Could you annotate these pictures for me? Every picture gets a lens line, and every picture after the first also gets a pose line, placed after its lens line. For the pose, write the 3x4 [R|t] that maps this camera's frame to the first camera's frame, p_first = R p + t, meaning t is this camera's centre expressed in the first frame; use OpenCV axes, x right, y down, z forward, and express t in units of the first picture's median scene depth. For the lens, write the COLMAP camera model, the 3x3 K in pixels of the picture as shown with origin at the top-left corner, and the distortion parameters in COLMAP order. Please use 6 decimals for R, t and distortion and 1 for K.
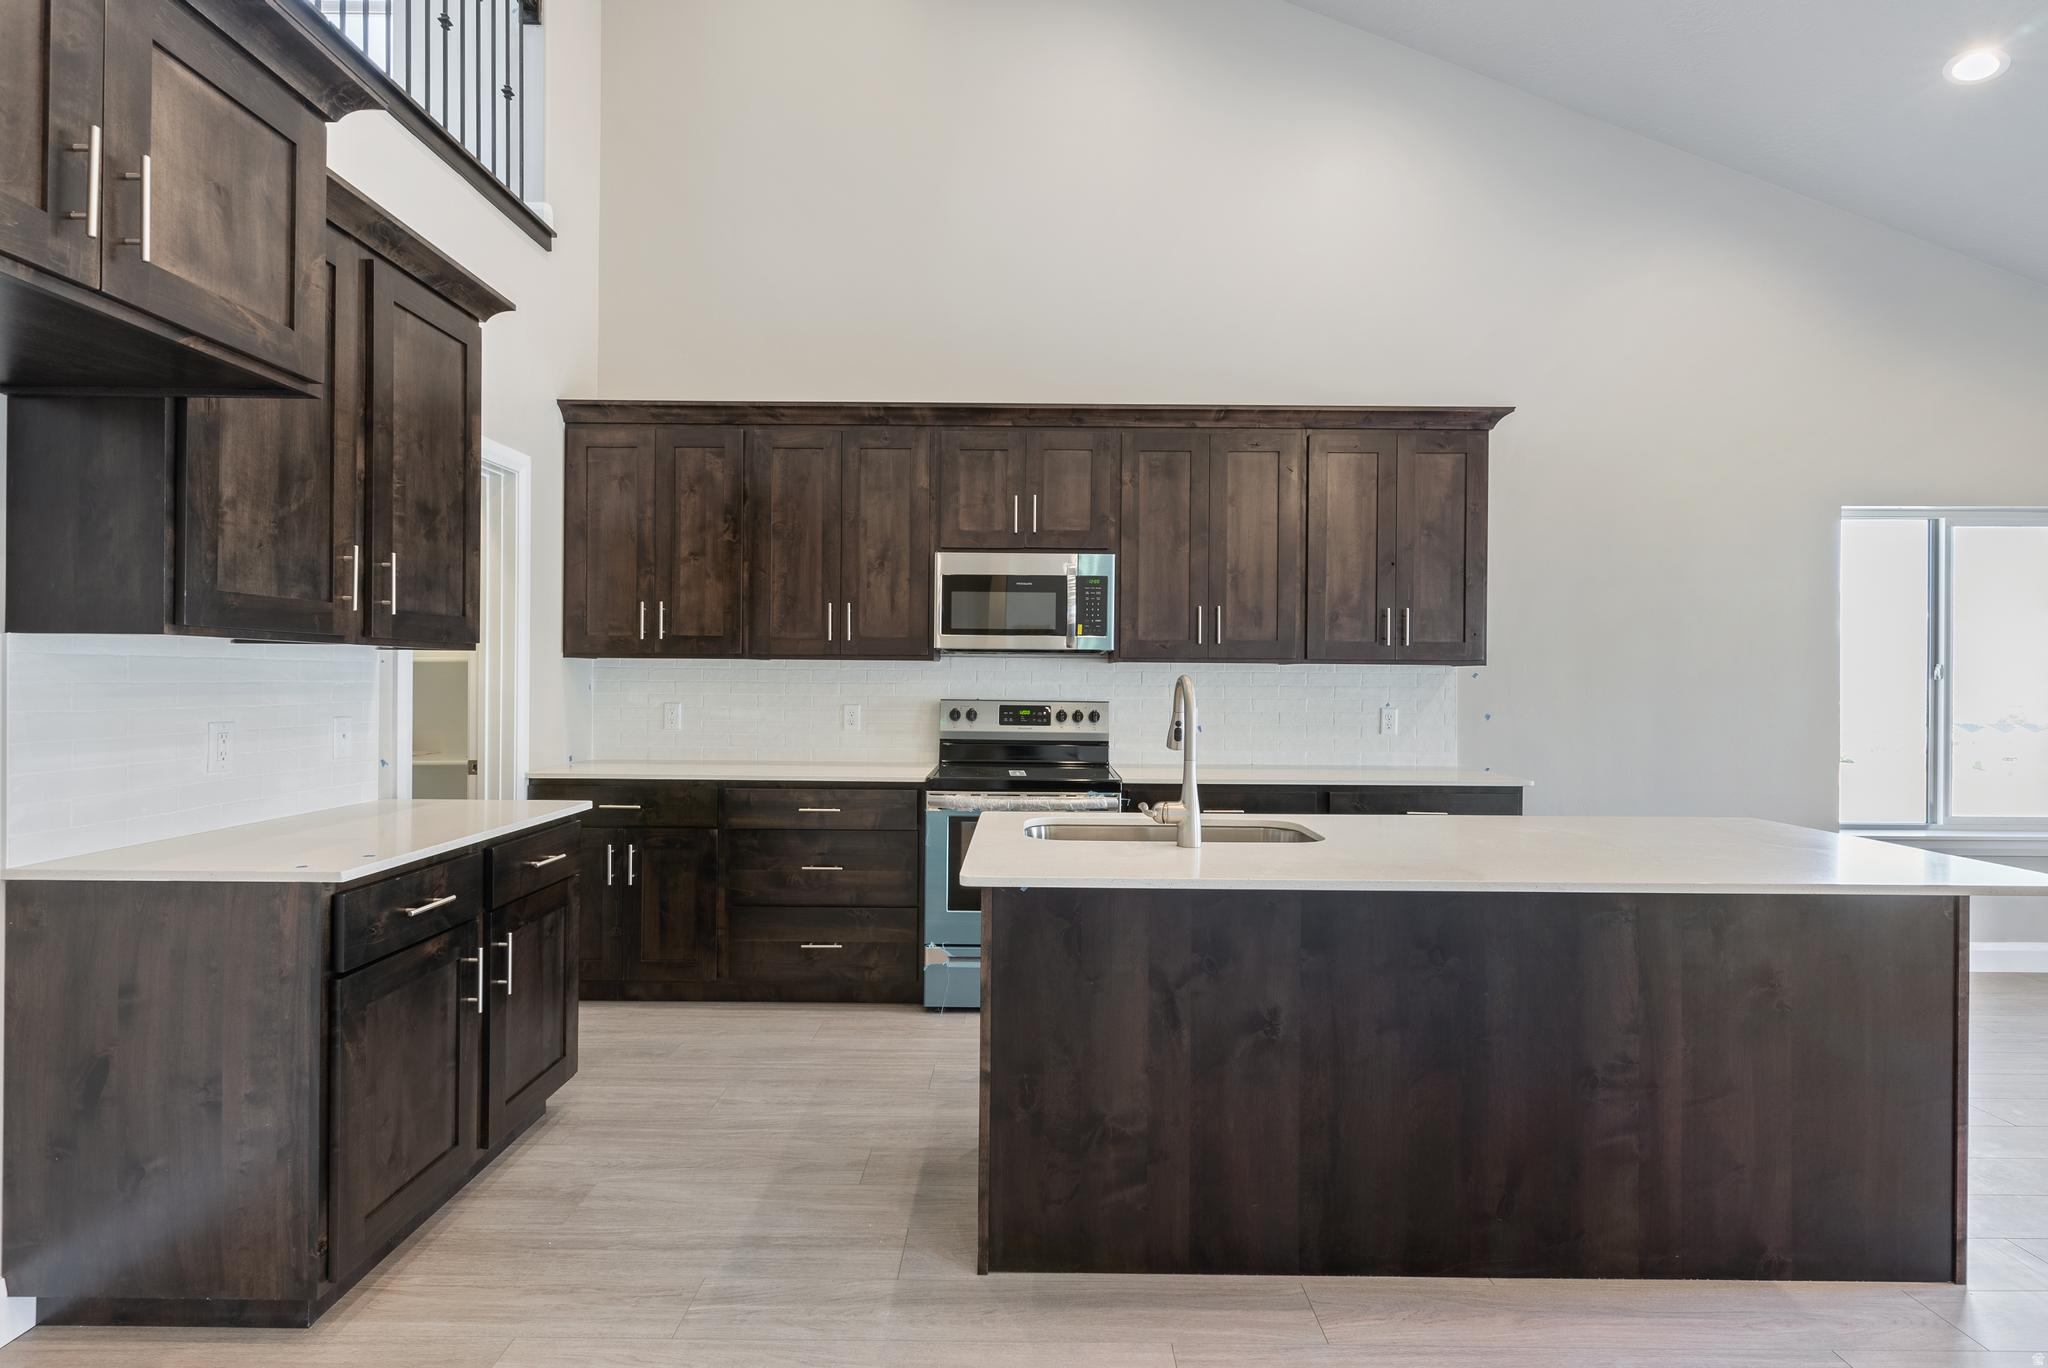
lens RADIAL K [[991.4, 0, 1020.9], [0, 991.4, 678.6], [0, 0, 1]] dist [-0.000377, 0.000156]
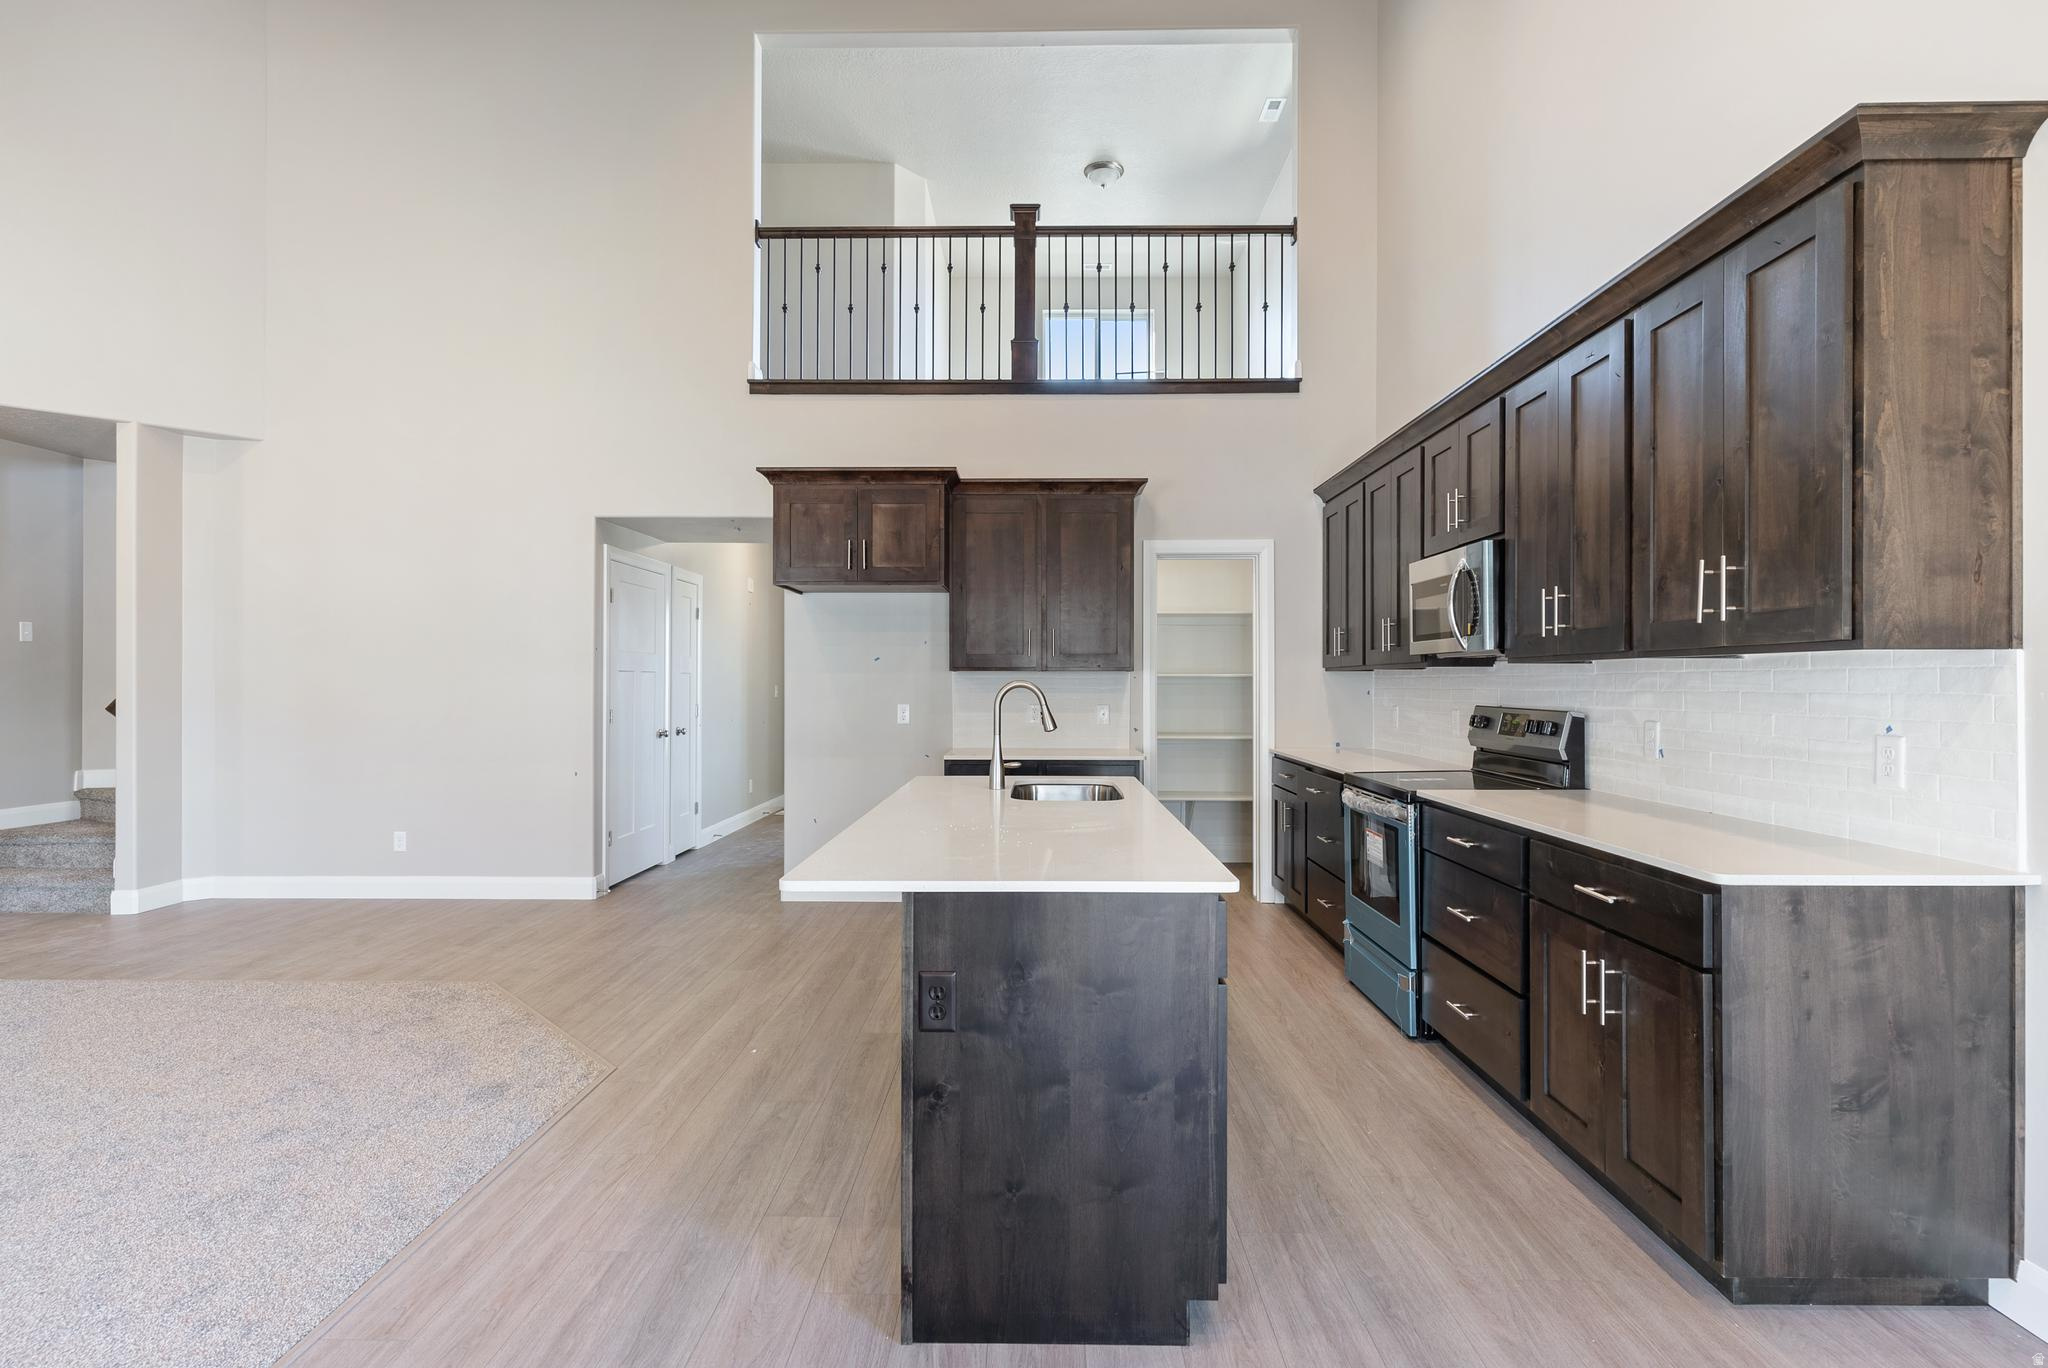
lens RADIAL K [[991.4, 0, 1020.9], [0, 991.4, 678.6], [0, 0, 1]] dist [-0.000377, 0.000156]
pose [[-0.013502, -0.013487, -0.999818, 0.966048], [-0.003306, 0.999904, -0.013444, 0.009560], [0.999903, 0.003124, -0.013546, 0.593027]]
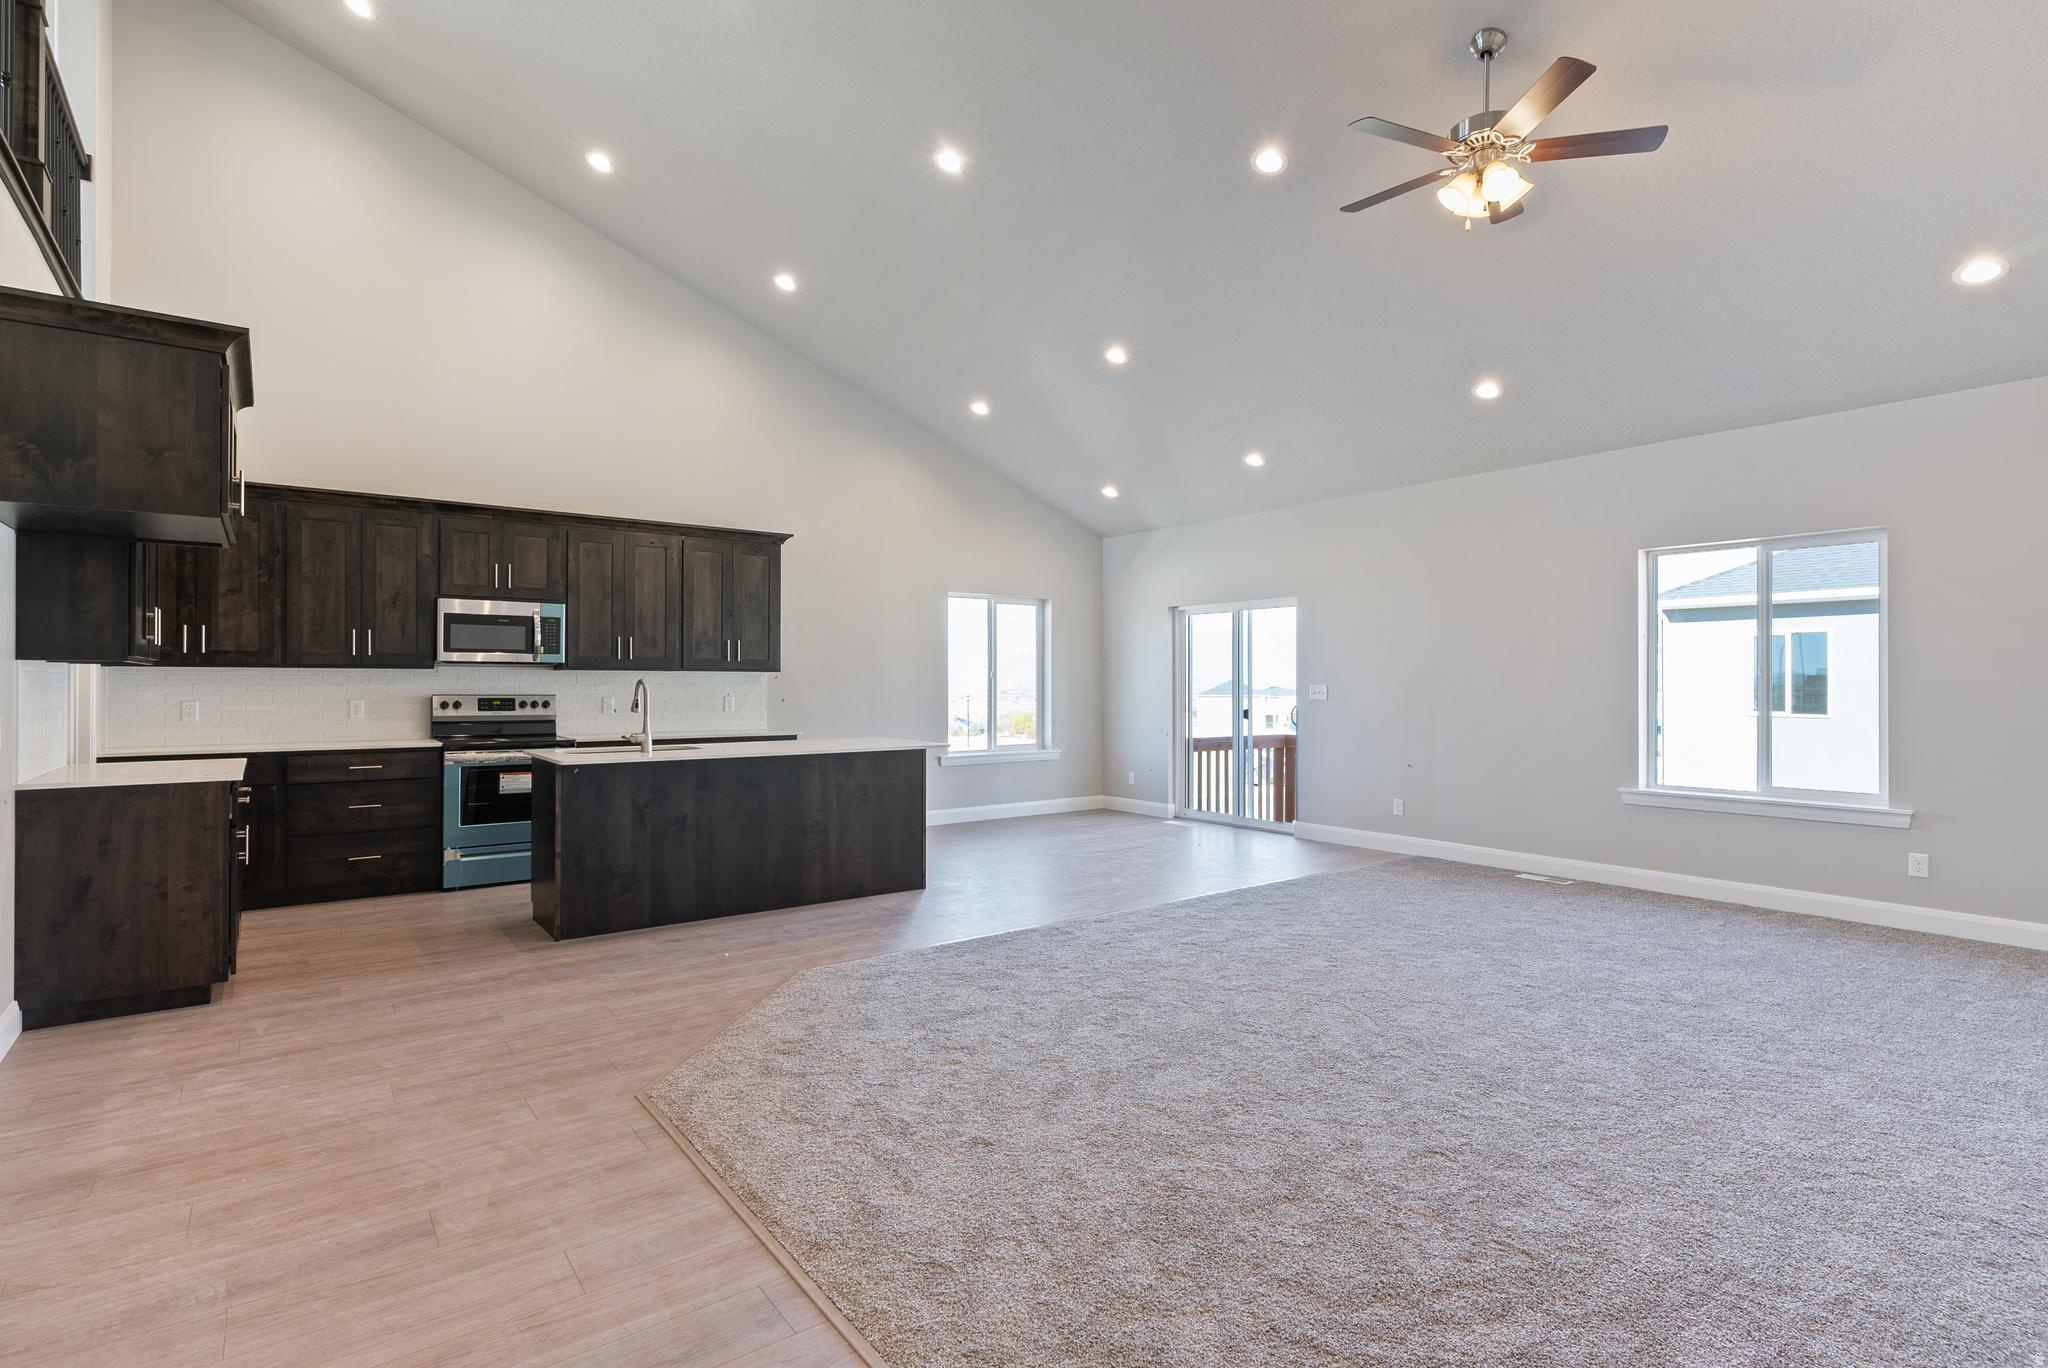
lens RADIAL K [[991.4, 0, 1020.9], [0, 991.4, 678.6], [0, 0, 1]] dist [-0.000377, 0.000156]
pose [[0.799889, -0.004527, 0.600131, -0.281469], [0.004304, 0.999989, 0.001807, -0.002318], [-0.600133, 0.001138, 0.799899, -0.748677]]
